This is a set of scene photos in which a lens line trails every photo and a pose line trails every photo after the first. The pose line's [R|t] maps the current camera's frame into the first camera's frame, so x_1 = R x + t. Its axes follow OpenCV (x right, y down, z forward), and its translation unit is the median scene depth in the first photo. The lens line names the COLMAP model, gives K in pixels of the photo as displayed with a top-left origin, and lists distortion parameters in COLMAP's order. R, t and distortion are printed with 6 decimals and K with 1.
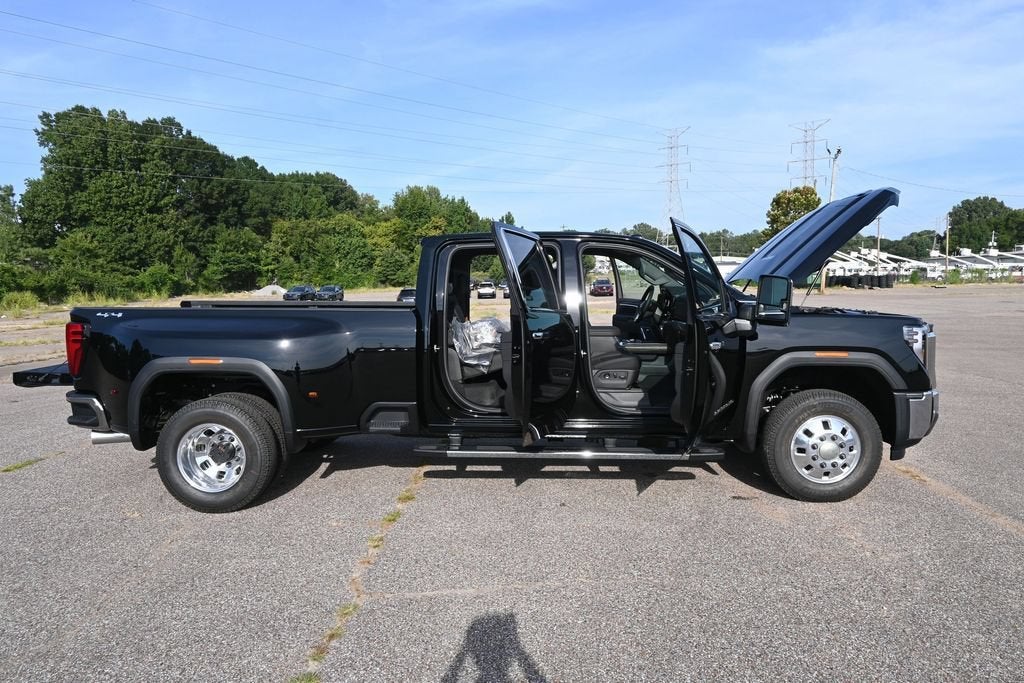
lens RADIAL K [[705.7, 0, 512.0], [0, 705.7, 341.5], [0, 0, 1]] dist [-0.004562, -0.001432]
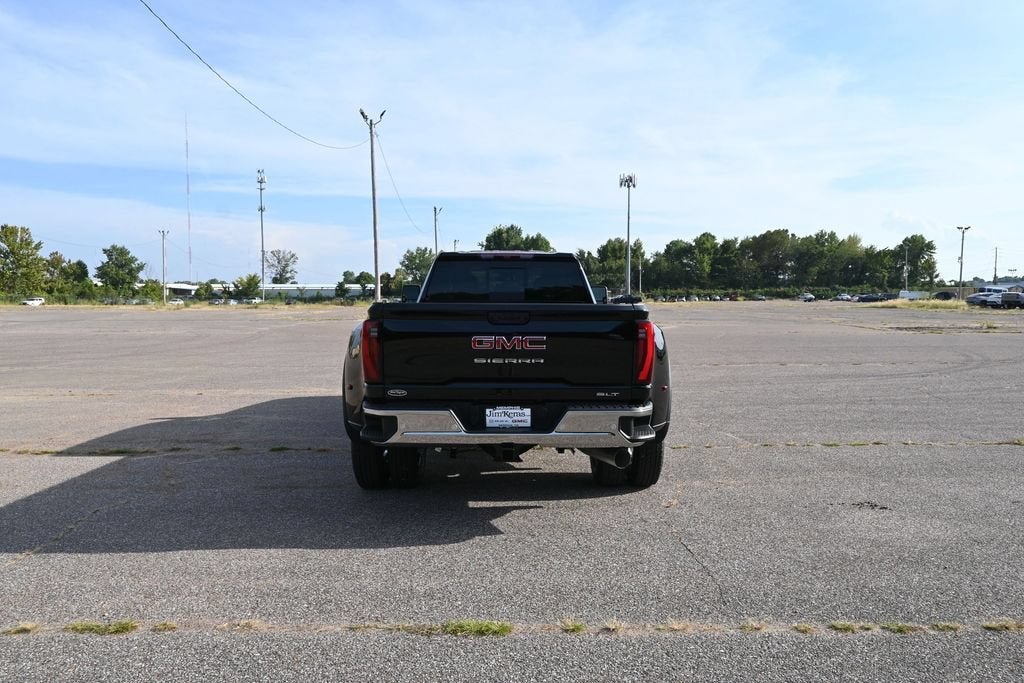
lens RADIAL K [[707.3, 0, 509.5], [0, 707.3, 343.2], [0, 0, 1]] dist [-0.001124, -0.000237]
pose [[-0.063015, -0.051095, 0.996704, -0.092455], [0.082978, 0.994963, 0.056252, -0.003960], [-0.994557, 0.086249, -0.058458, 0.076442]]
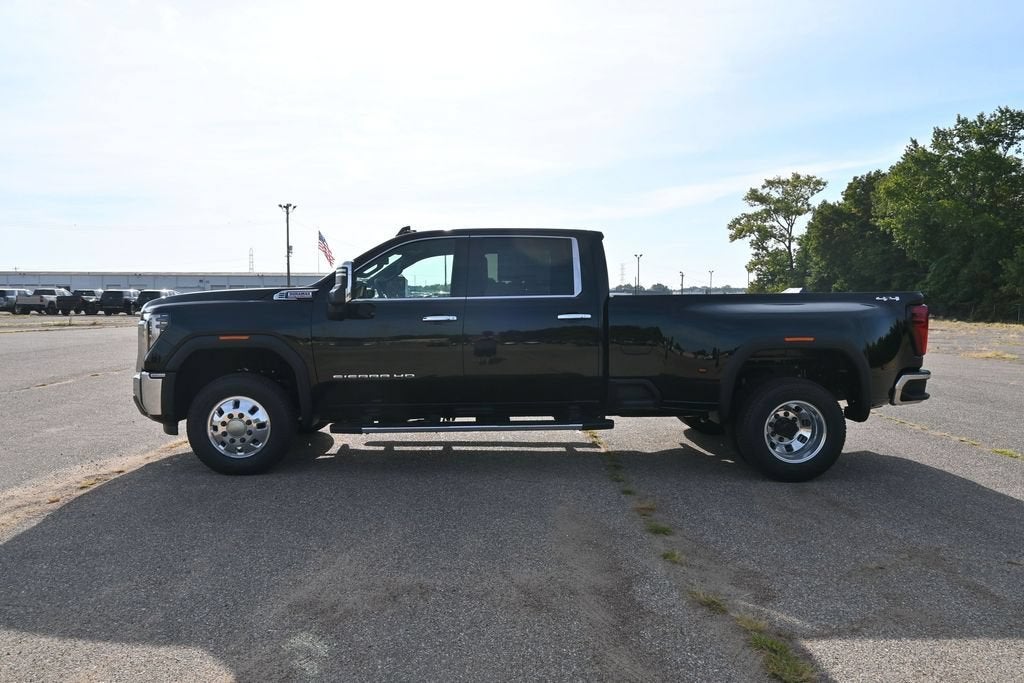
lens RADIAL K [[707.4, 0, 509.8], [0, 707.4, 339.9], [0, 0, 1]] dist [-0.003712, -0.001111]
pose [[-0.995435, 0.015443, -0.094186, 0.008695], [0.002431, 0.990606, 0.136727, -0.009746], [0.095413, 0.135874, -0.986121, 0.148275]]
